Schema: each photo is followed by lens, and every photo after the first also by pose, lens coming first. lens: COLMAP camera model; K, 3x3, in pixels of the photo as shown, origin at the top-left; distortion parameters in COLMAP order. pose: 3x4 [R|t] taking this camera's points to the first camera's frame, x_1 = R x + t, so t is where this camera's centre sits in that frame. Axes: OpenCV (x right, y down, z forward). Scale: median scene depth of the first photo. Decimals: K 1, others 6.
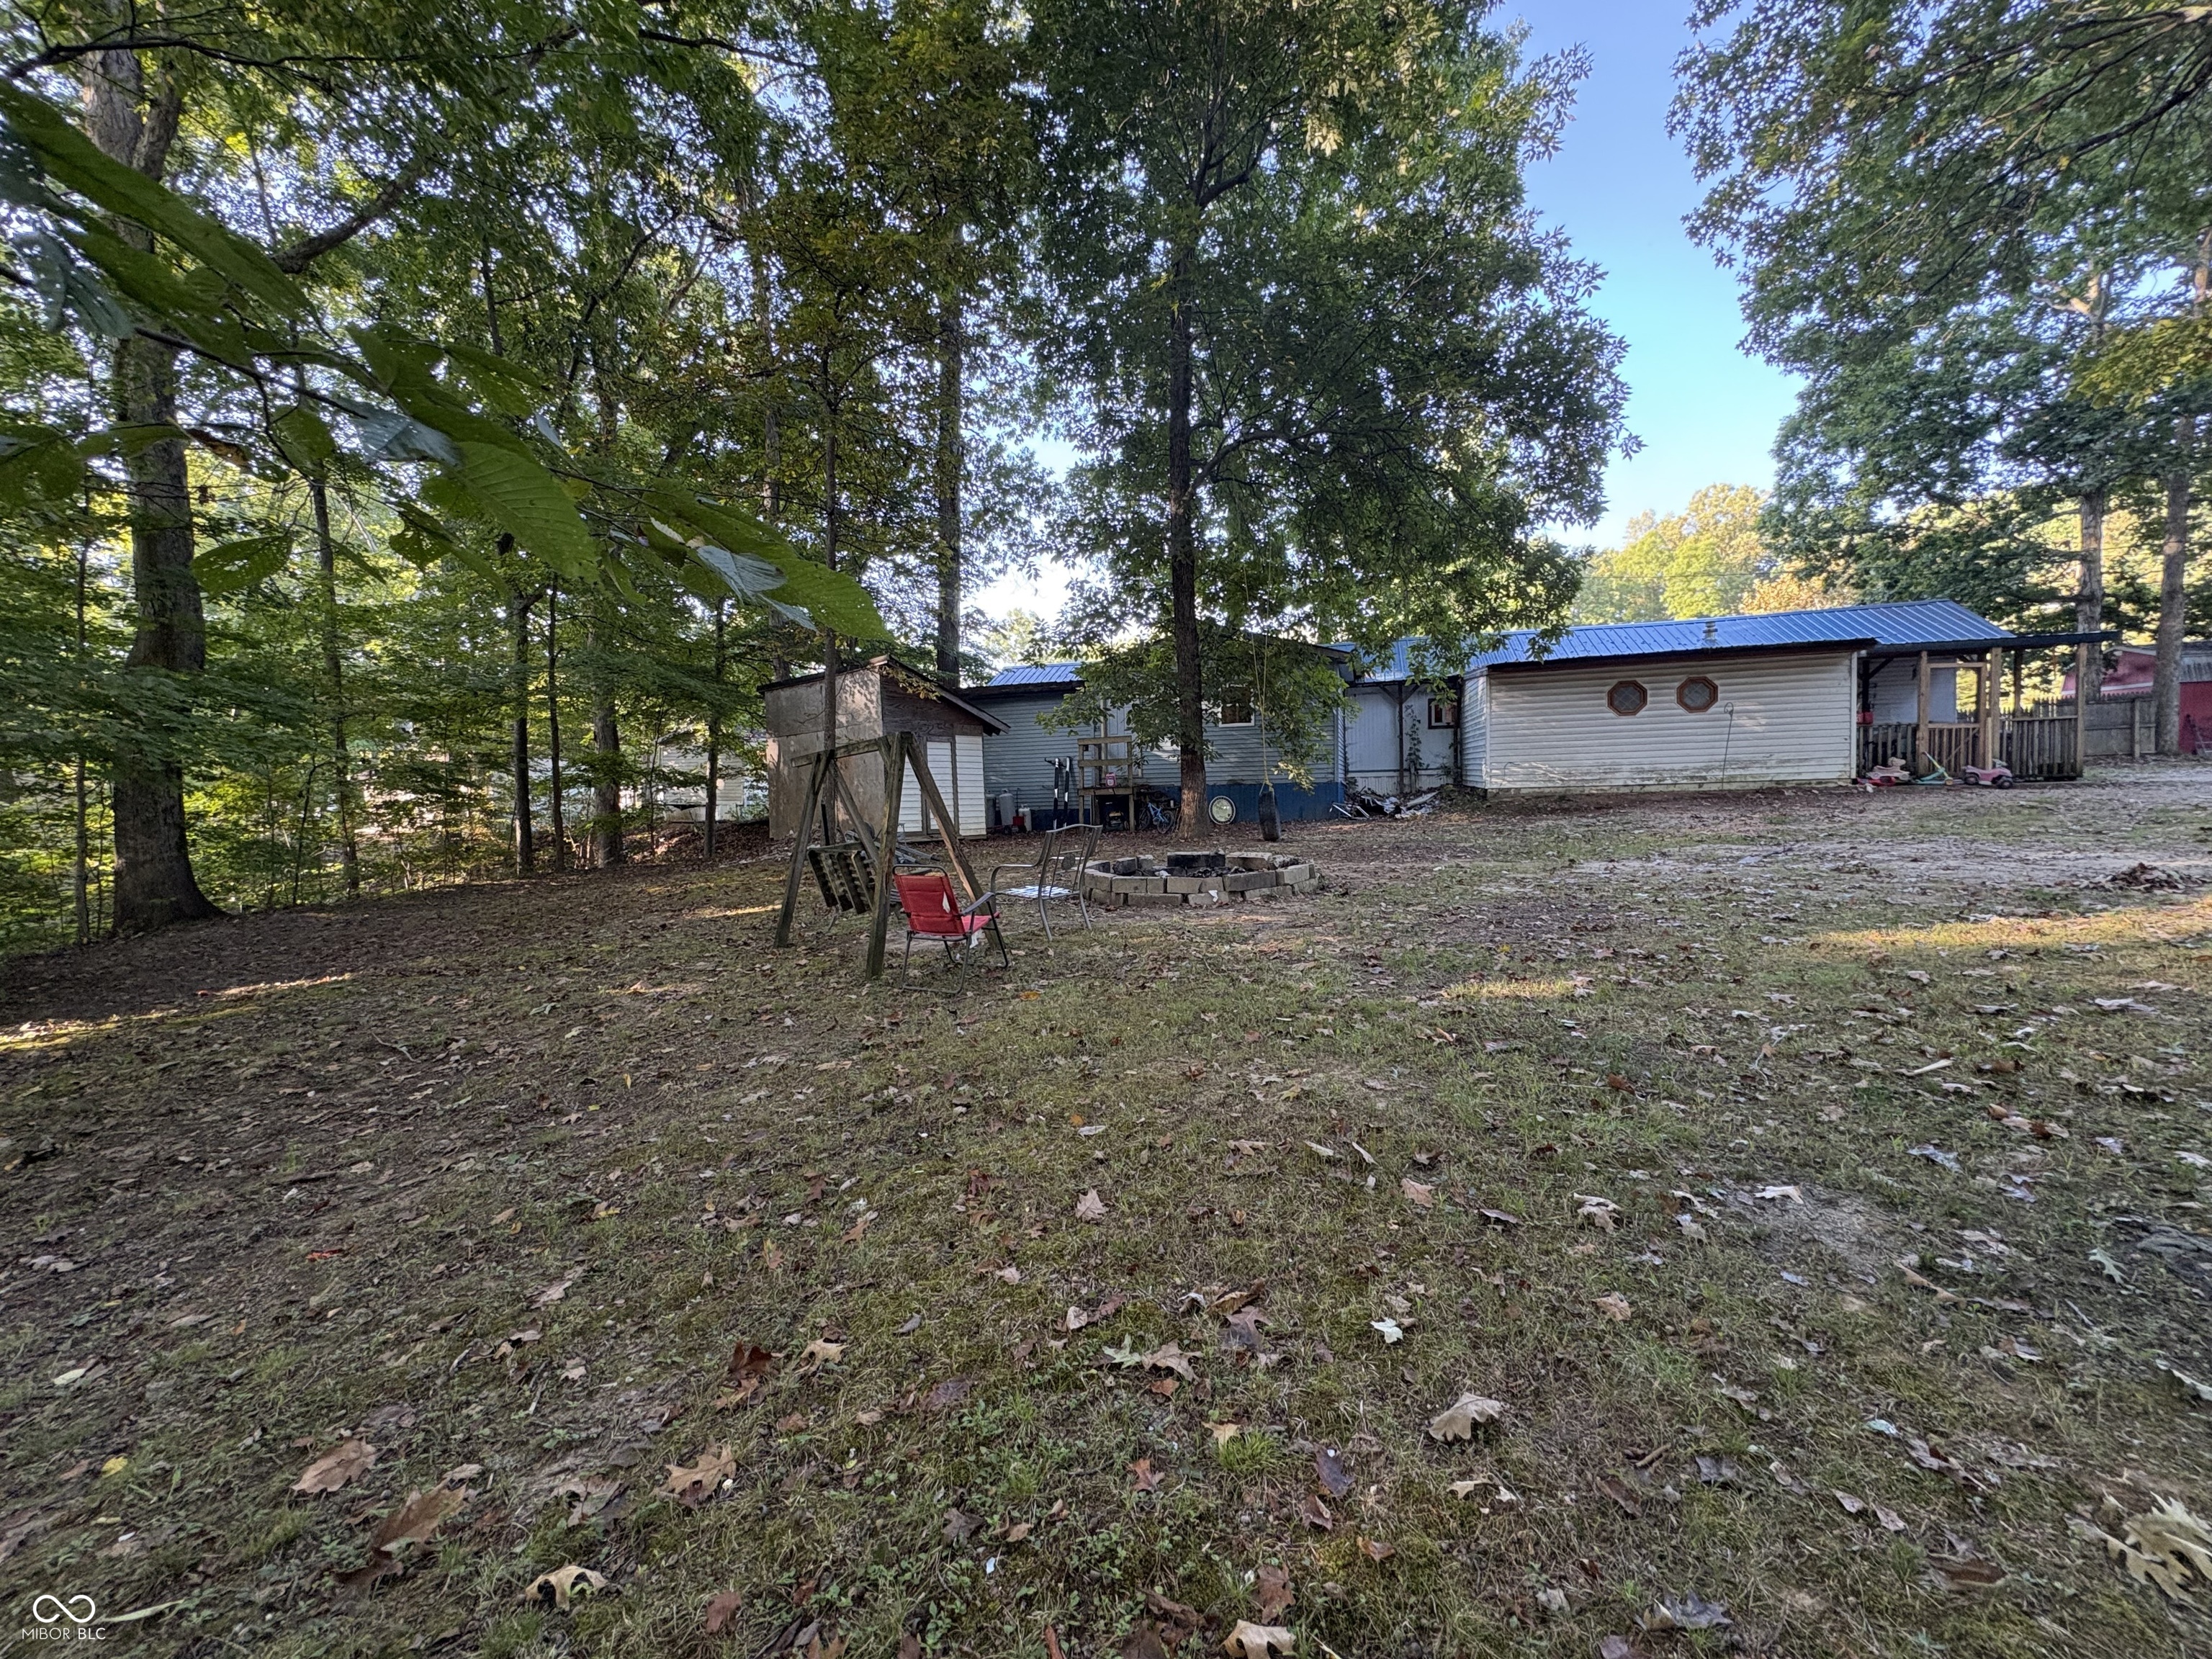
lens RADIAL K [[883.1, 0, 1101.0], [0, 883.1, 825.9], [0, 0, 1]] dist [-0.000219, -0.000135]
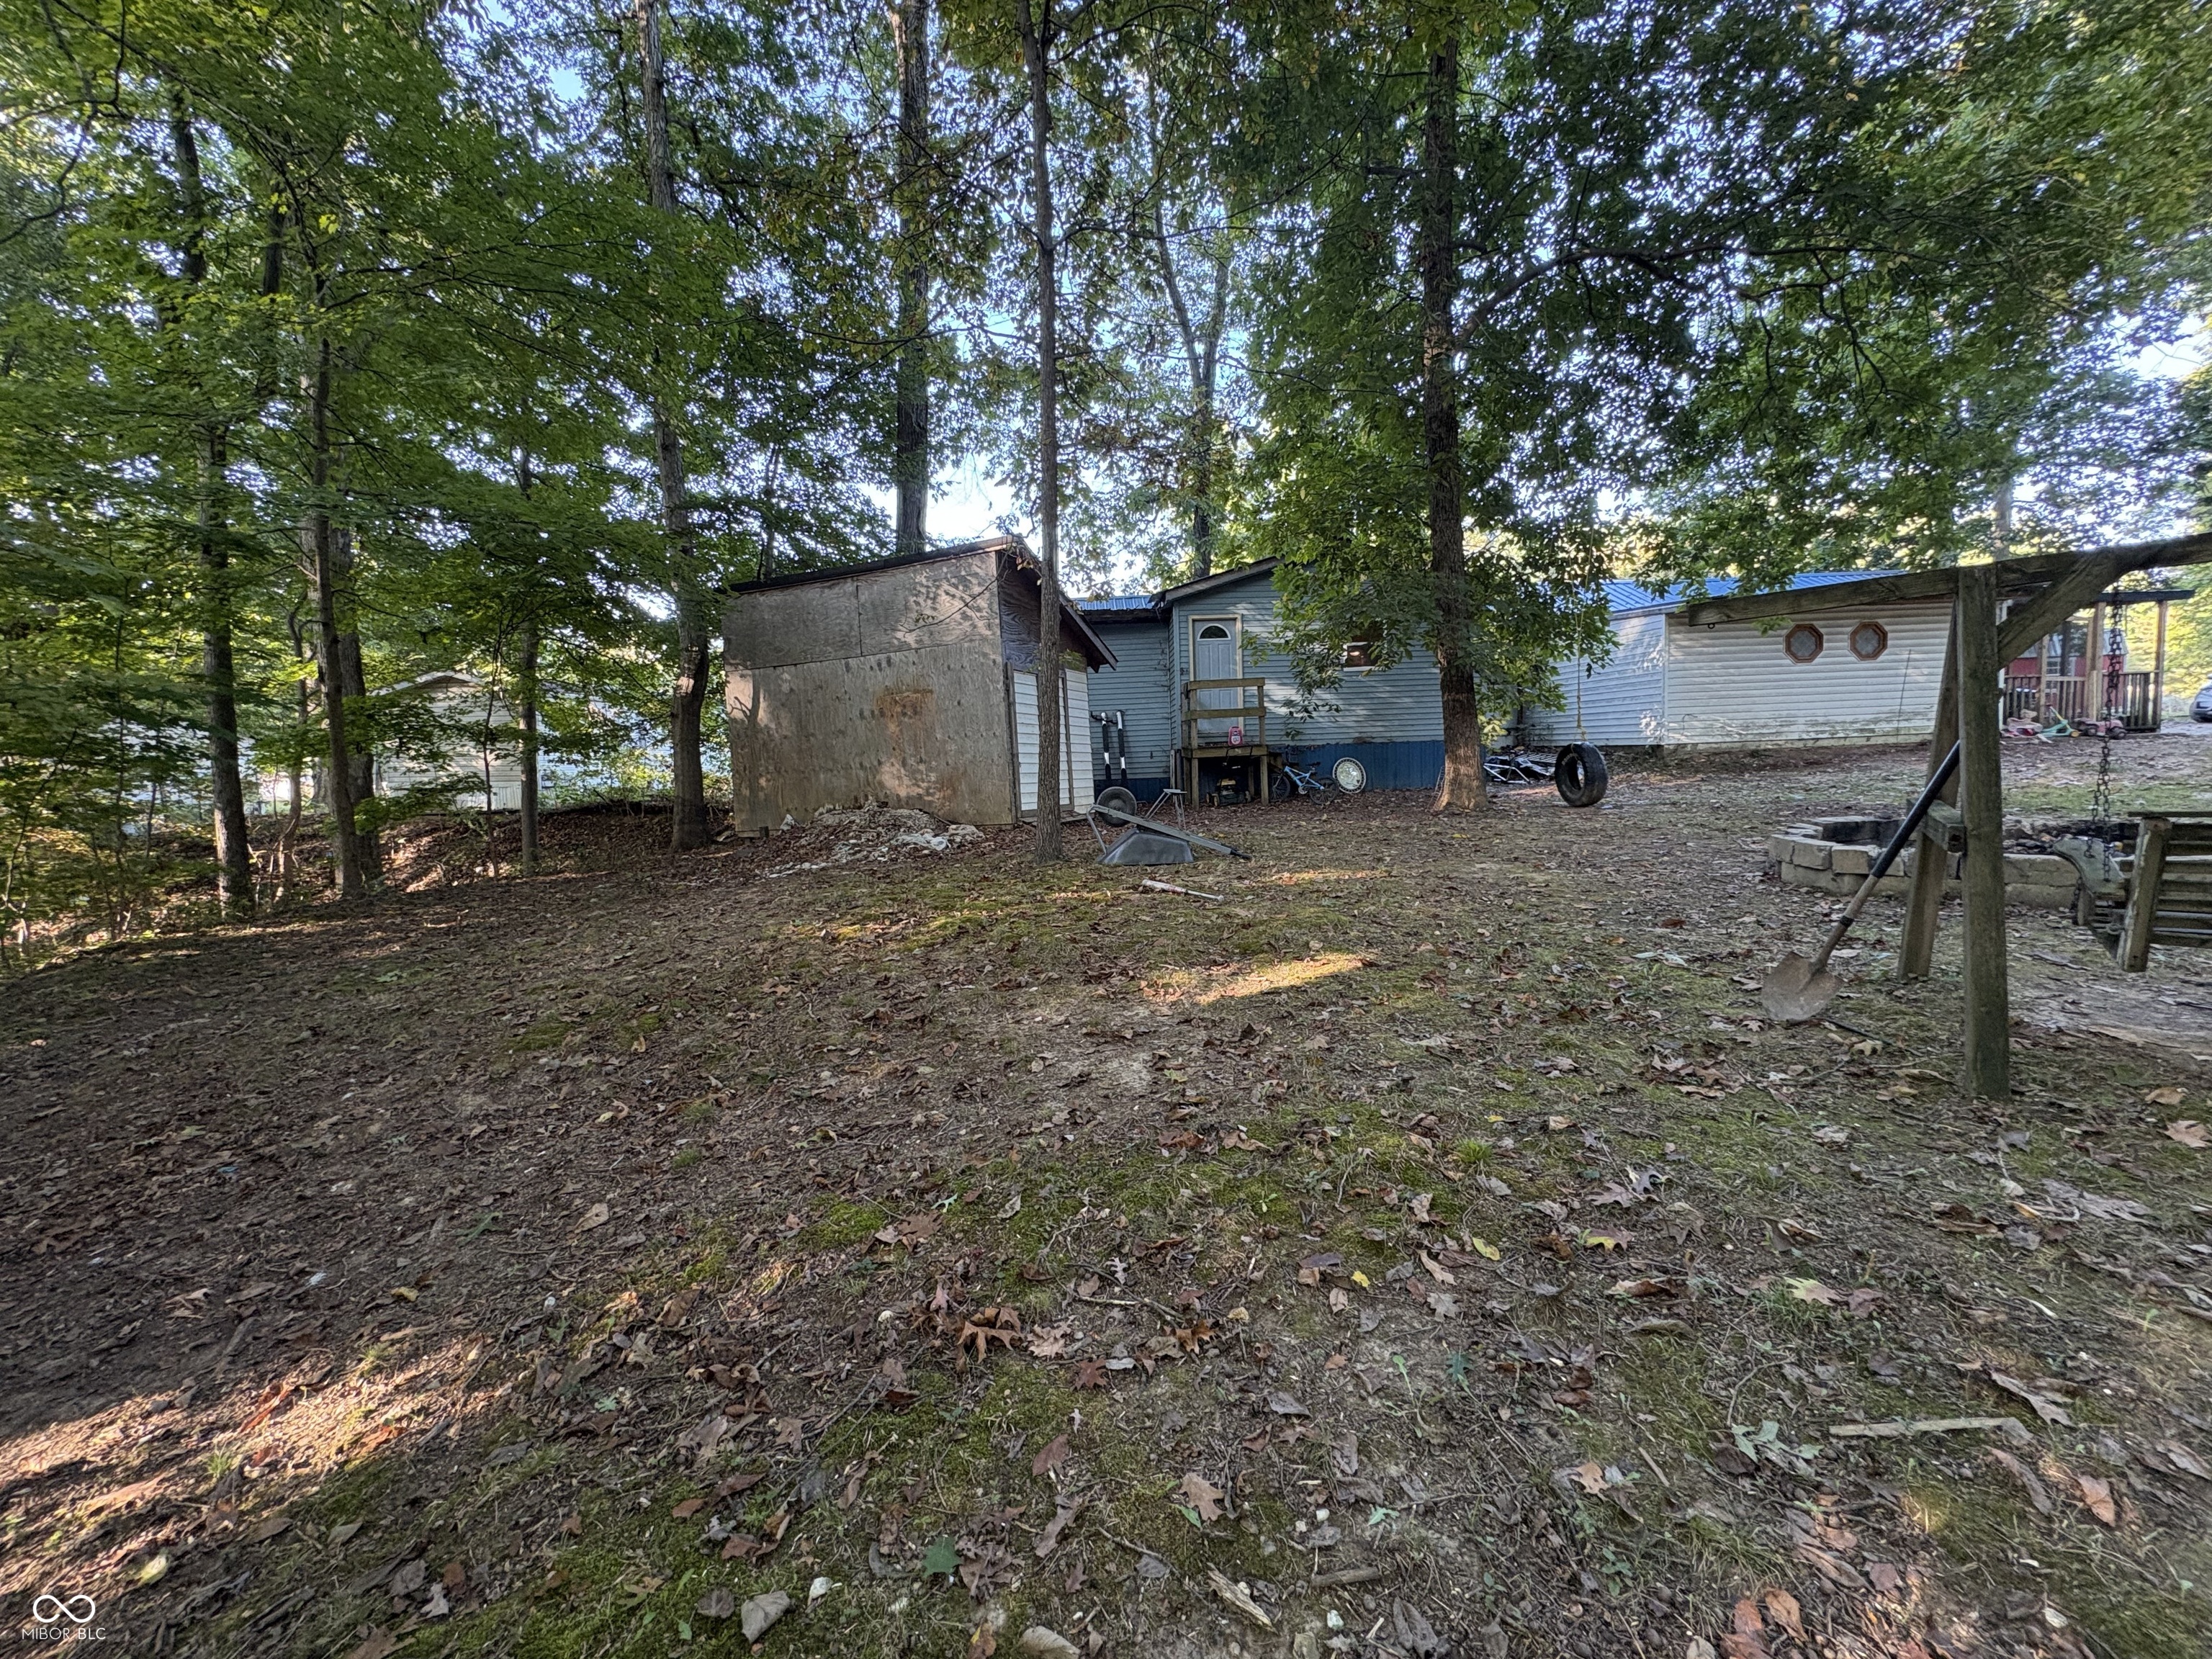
lens RADIAL K [[883.1, 0, 1101.0], [0, 883.1, 825.9], [0, 0, 1]] dist [-0.000219, -0.000135]
pose [[0.950803, -0.029552, 0.308383, -0.372991], [0.024588, 0.999498, 0.019971, 0.007225], [-0.308818, -0.011406, 0.951053, 0.353979]]
